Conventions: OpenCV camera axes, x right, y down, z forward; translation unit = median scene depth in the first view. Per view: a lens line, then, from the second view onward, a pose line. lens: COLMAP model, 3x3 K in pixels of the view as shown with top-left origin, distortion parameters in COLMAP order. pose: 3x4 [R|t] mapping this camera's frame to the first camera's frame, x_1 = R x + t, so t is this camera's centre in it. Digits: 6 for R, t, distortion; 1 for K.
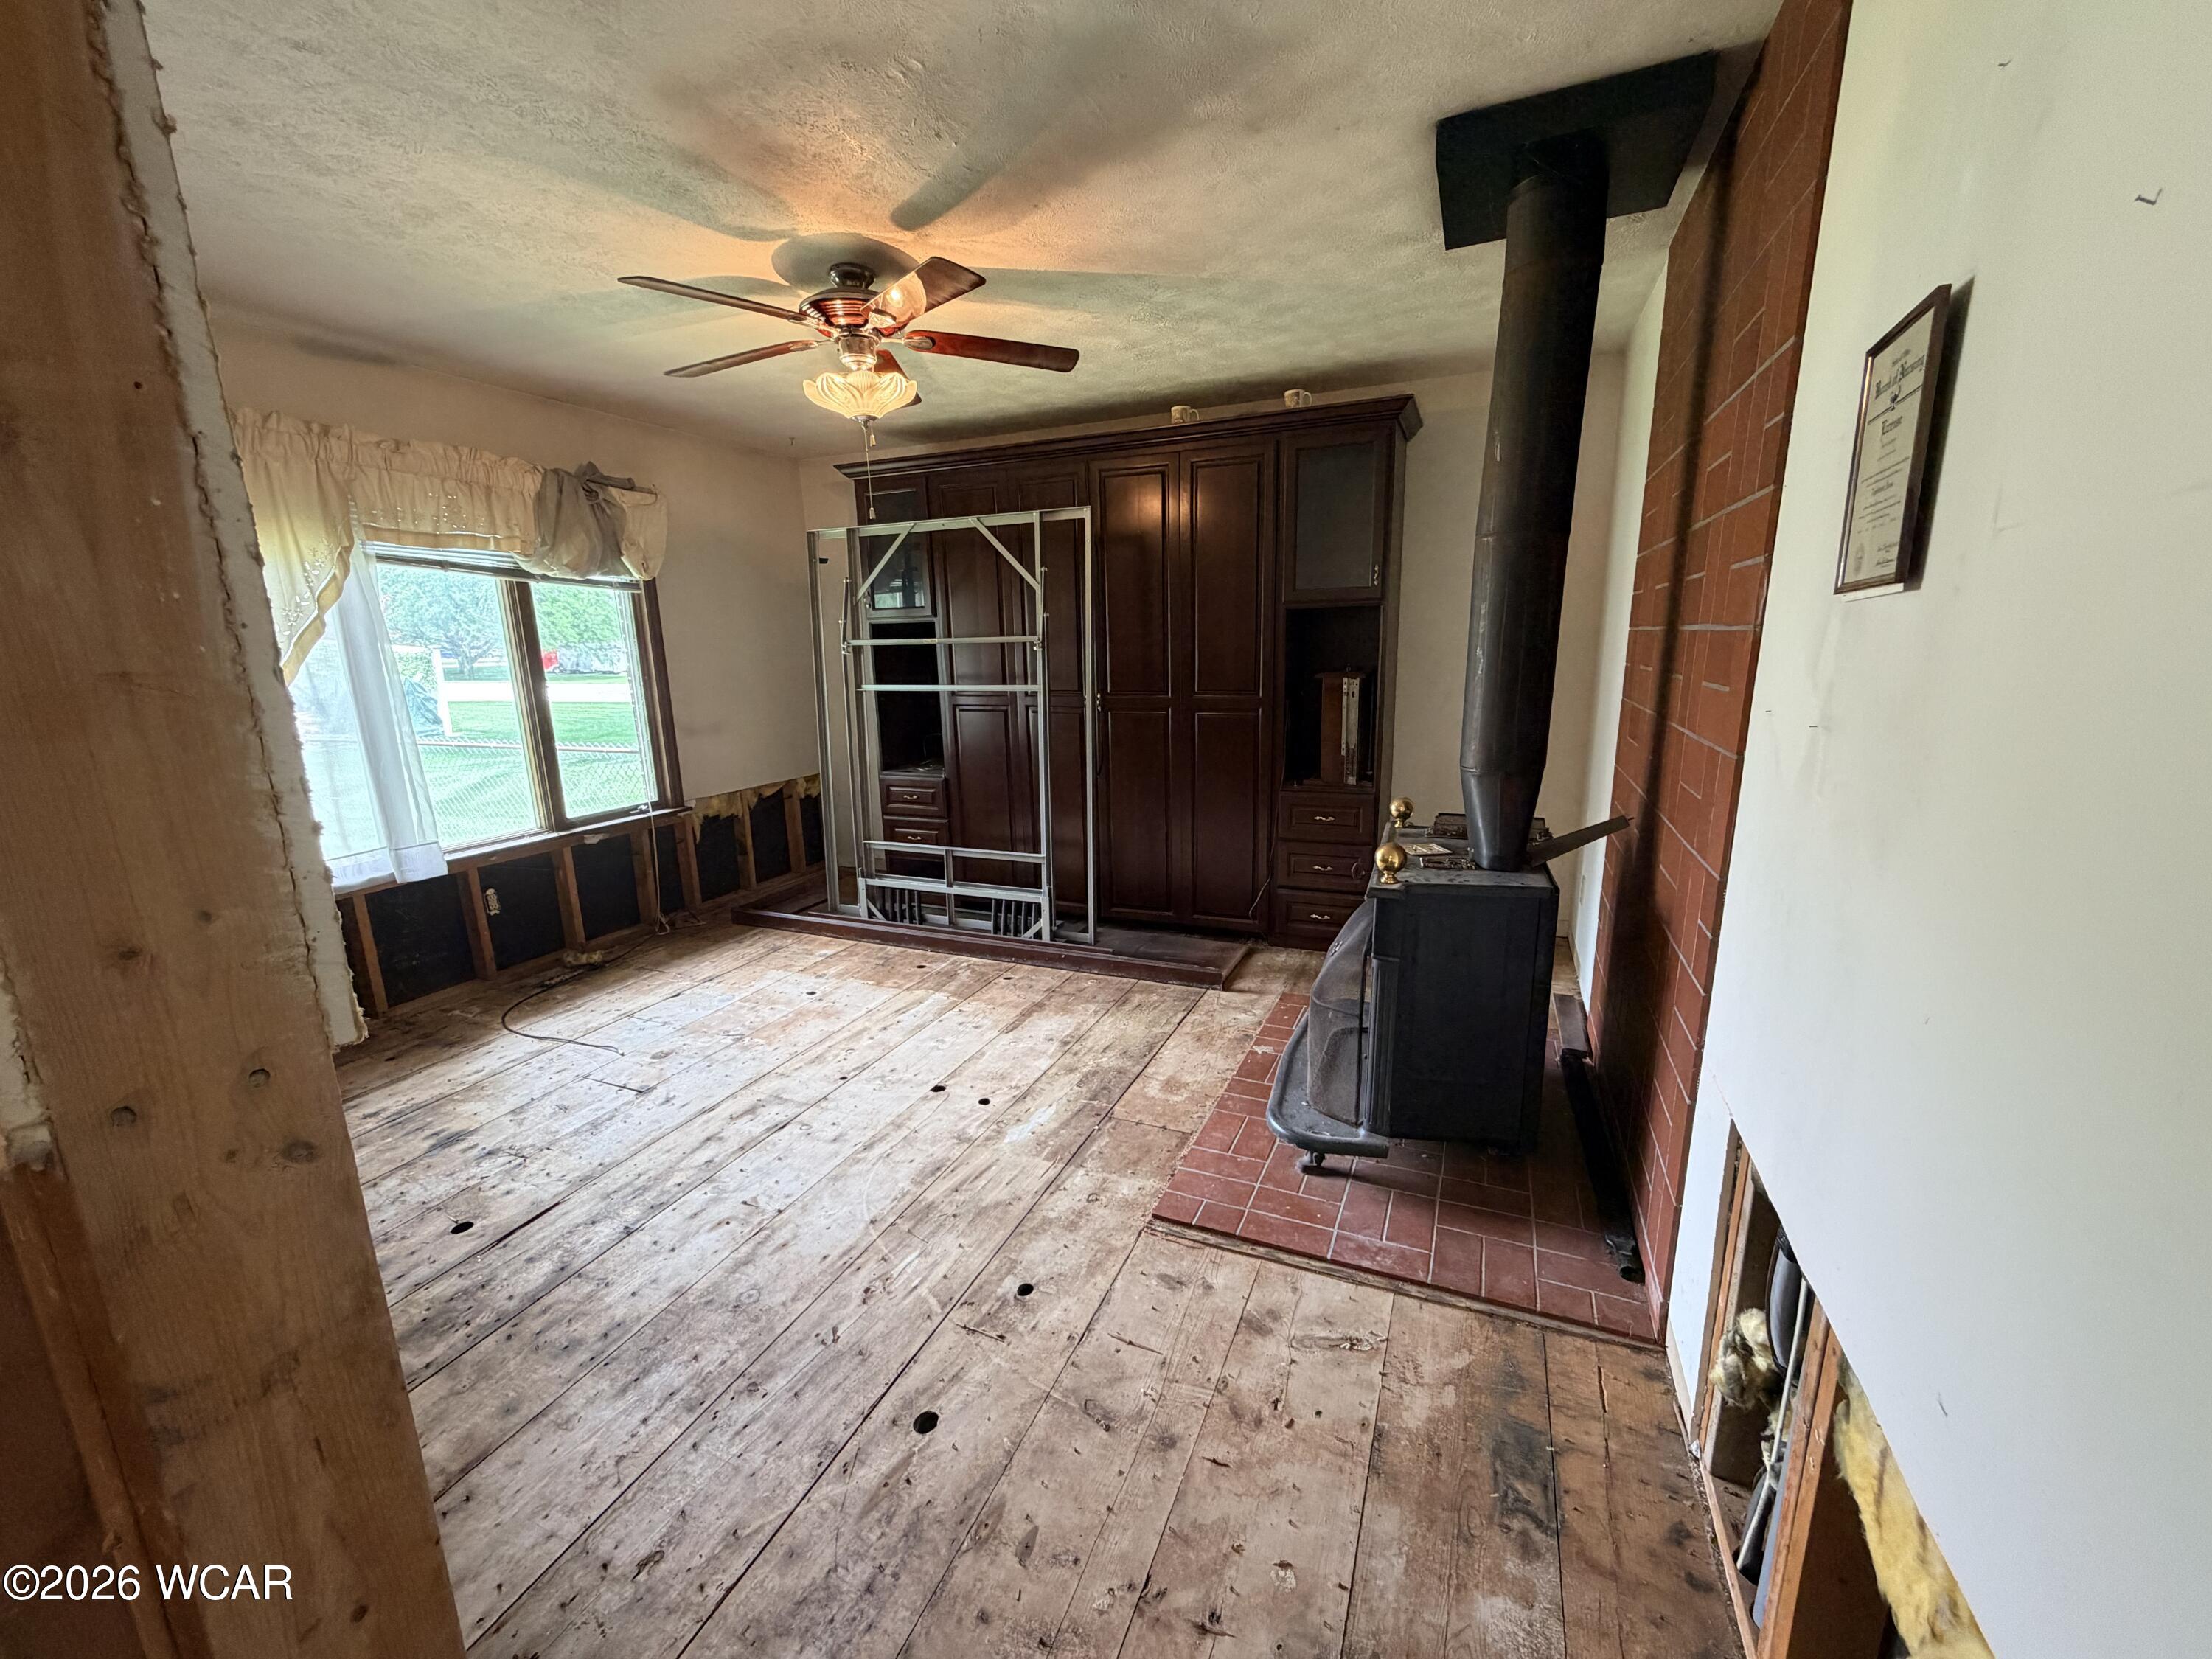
lens RADIAL K [[883.0, 0, 1098.1], [0, 883.0, 829.1], [0, 0, 1]] dist [0.003249, -0.000025]
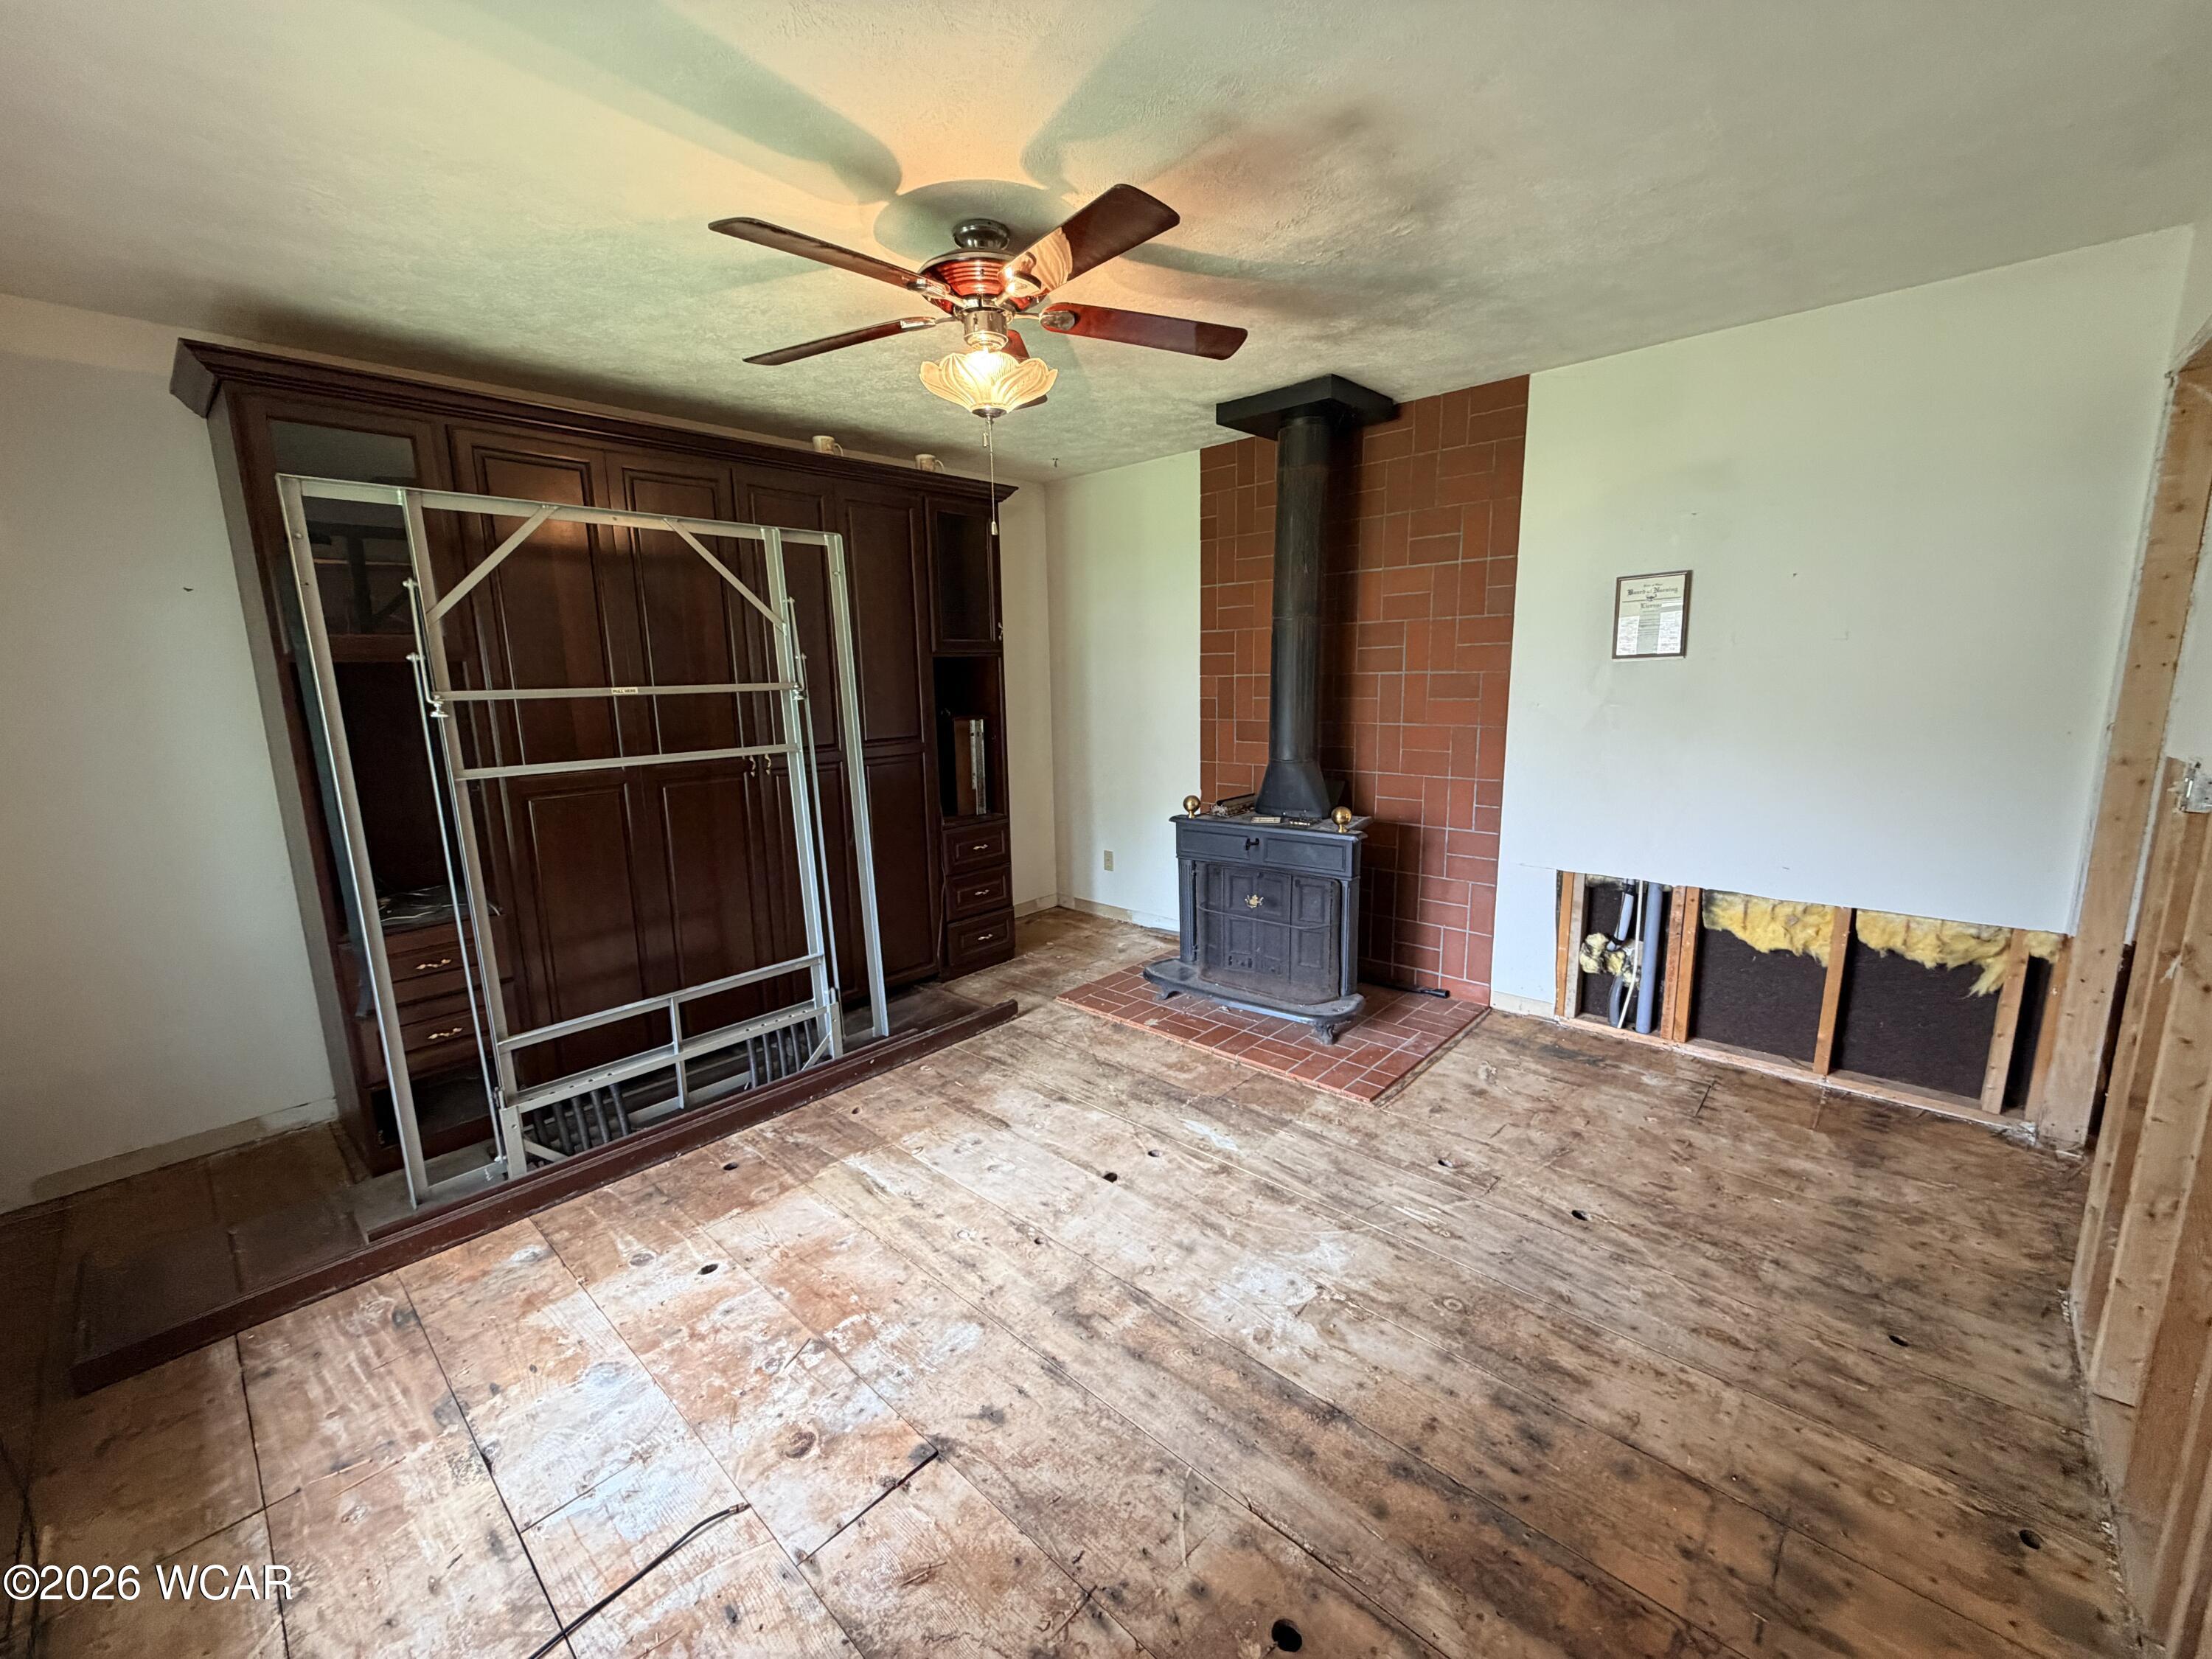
lens RADIAL K [[883.0, 0, 1102.3], [0, 883.0, 834.1], [0, 0, 1]] dist [0.003249, -0.000025]
pose [[0.329931, -0.158773, 0.930557, -0.844862], [0.212553, 0.972936, 0.090642, -0.113018], [-0.919765, 0.167887, 0.354749, 0.552618]]
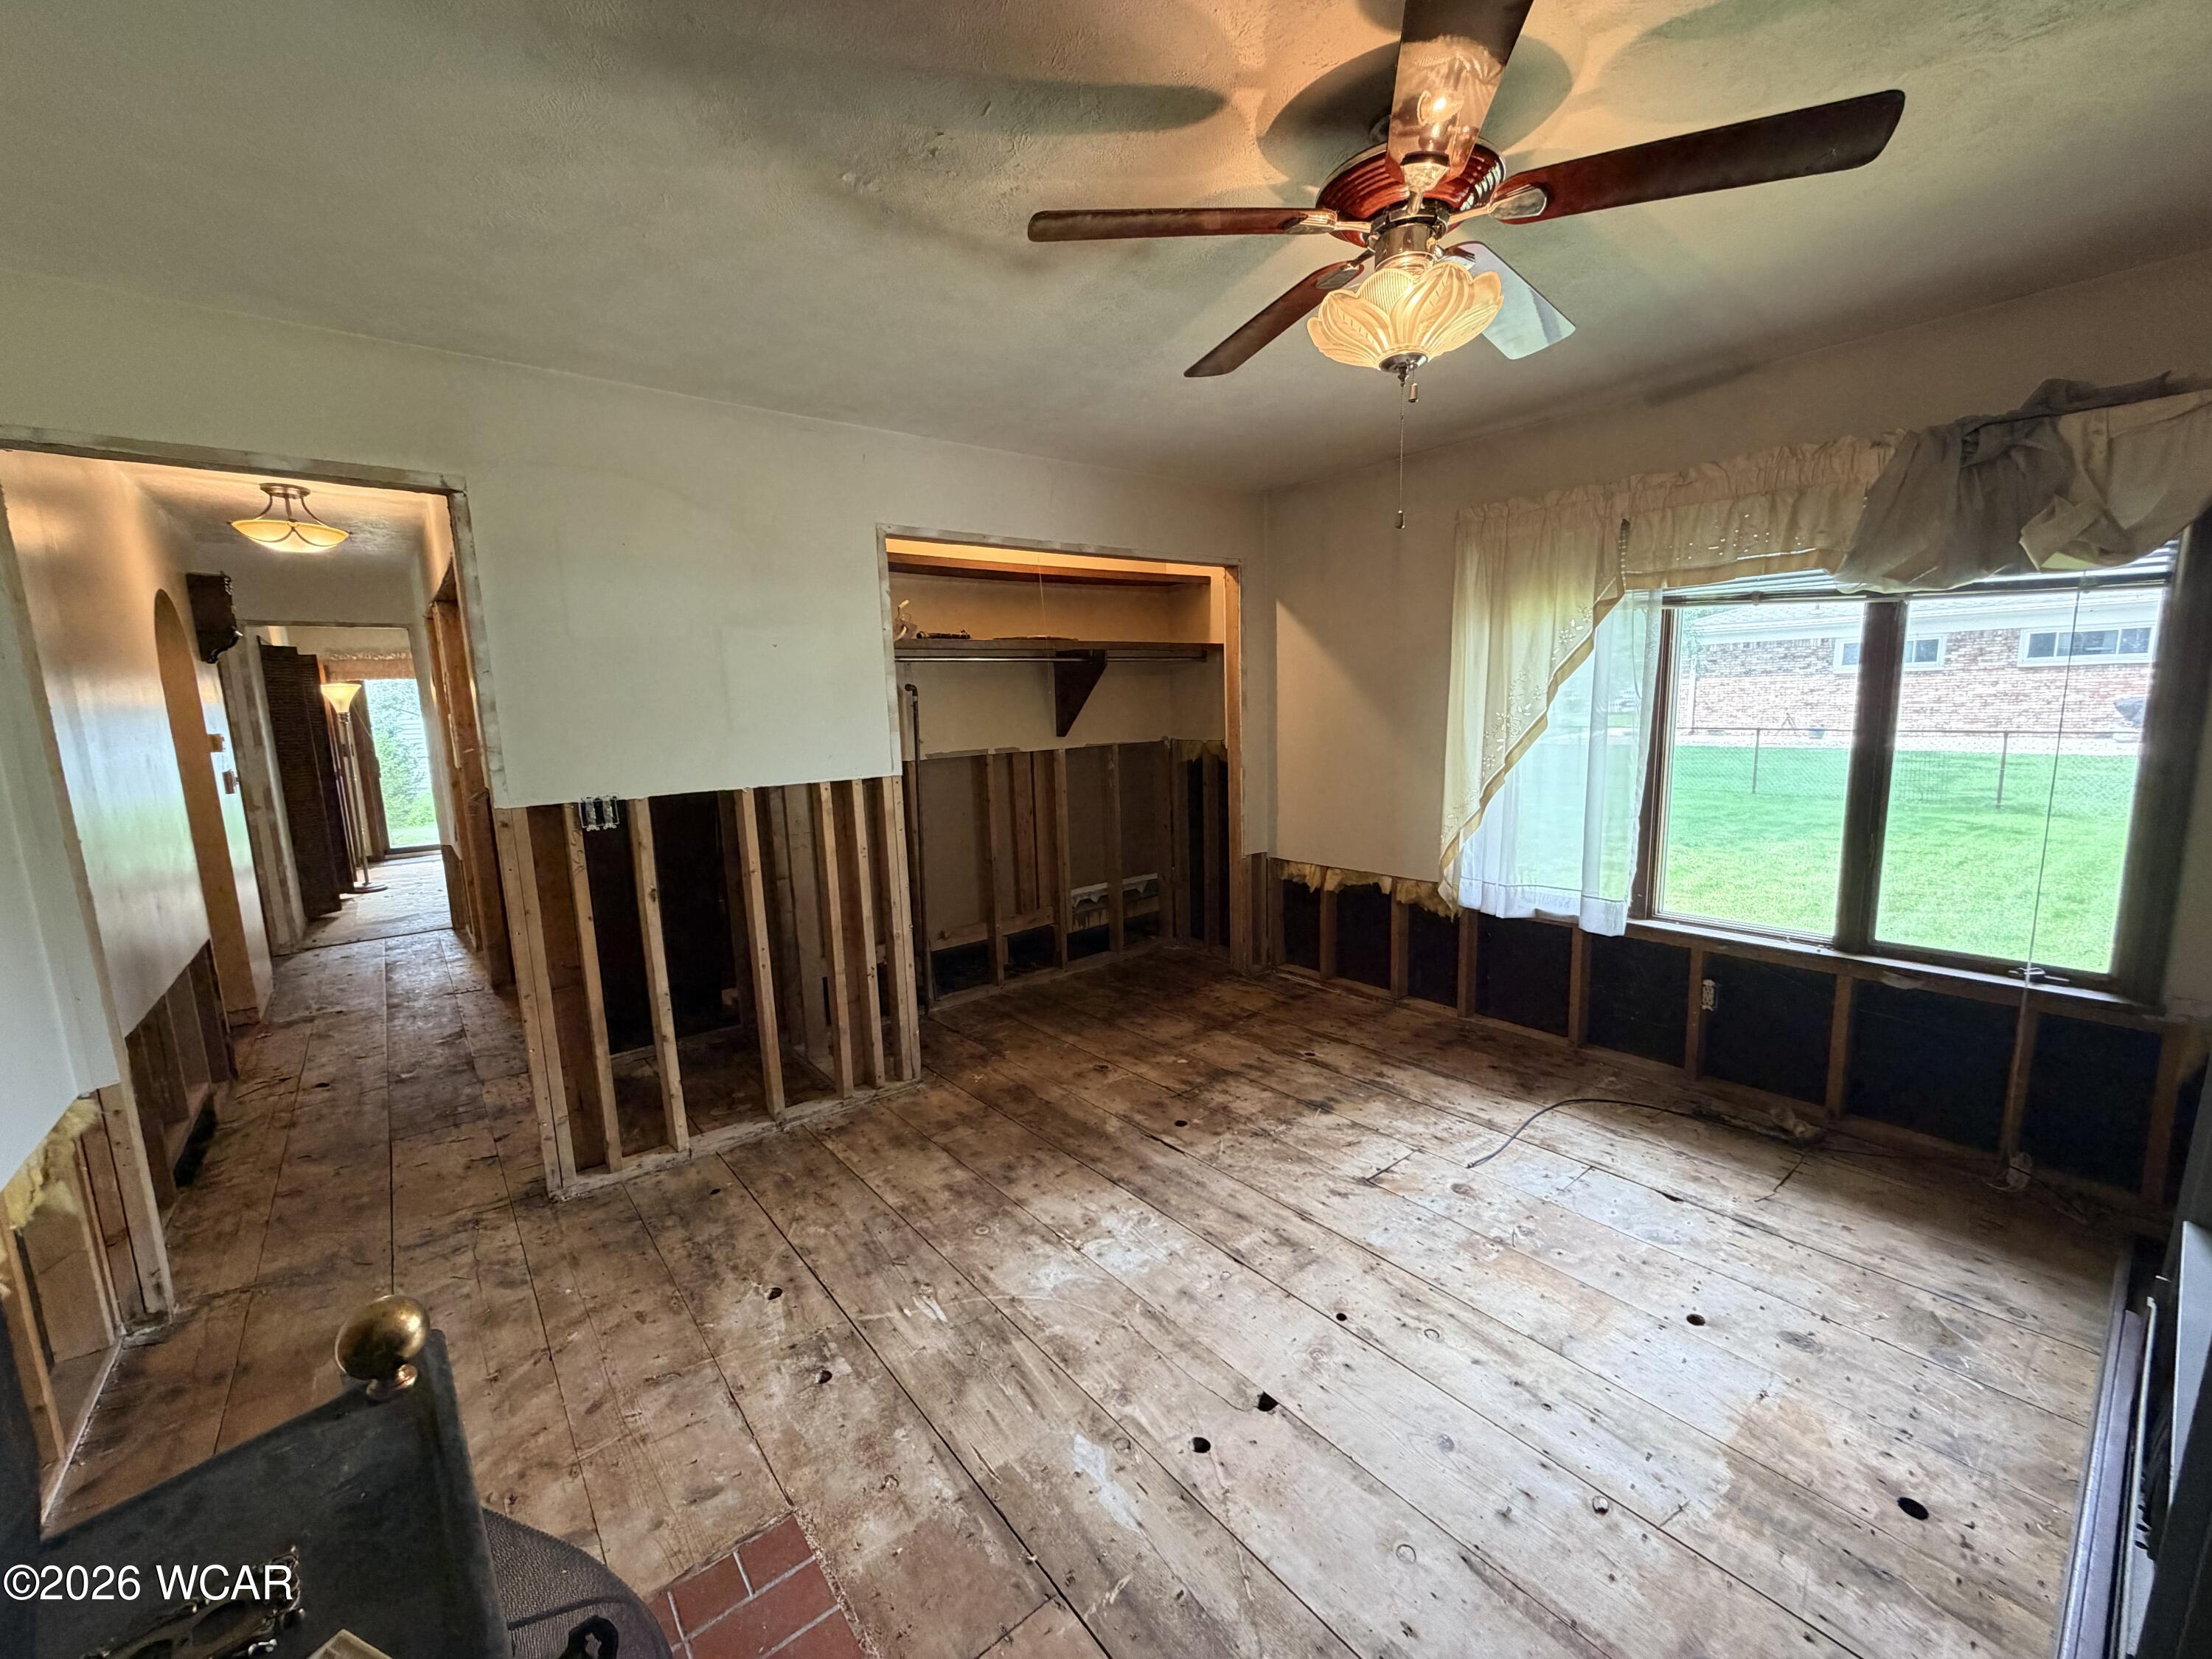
lens RADIAL K [[883.0, 0, 1107.4], [0, 883.0, 831.4], [0, 0, 1]] dist [0.003249, -0.000025]
pose [[-0.459253, 0.170030, -0.871881, 0.329107], [-0.144941, 0.954014, 0.262393, -0.235356], [0.876401, 0.246876, -0.413489, 0.931604]]
